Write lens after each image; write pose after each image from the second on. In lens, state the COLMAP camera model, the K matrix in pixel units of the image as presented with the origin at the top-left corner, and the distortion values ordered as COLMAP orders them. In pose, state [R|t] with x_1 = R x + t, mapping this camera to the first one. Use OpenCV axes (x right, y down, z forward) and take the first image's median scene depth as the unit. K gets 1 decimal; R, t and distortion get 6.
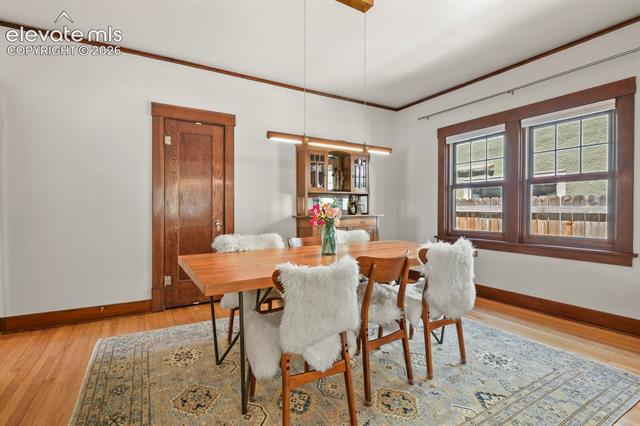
lens RADIAL K [[310.1, 0, 324.2], [0, 310.1, 213.1], [0, 0, 1]] dist [-0.003376, -0.000485]
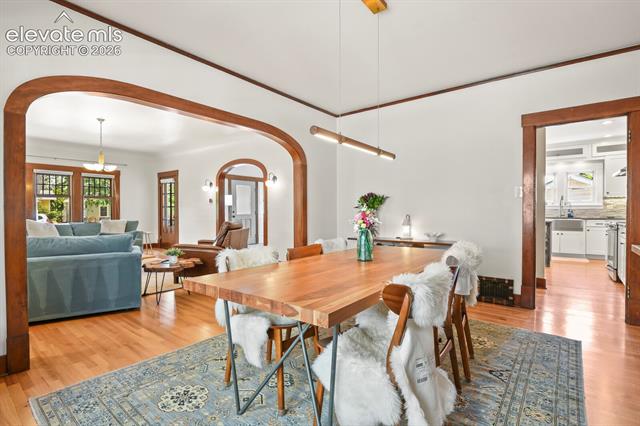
lens RADIAL K [[310.1, 0, 324.2], [0, 310.1, 213.1], [0, 0, 1]] dist [-0.003376, -0.000485]
pose [[-0.931585, 0.001737, -0.363519, 0.583140], [-0.006224, 0.999766, 0.020729, -0.046208], [0.363470, 0.021573, -0.931356, 2.196231]]
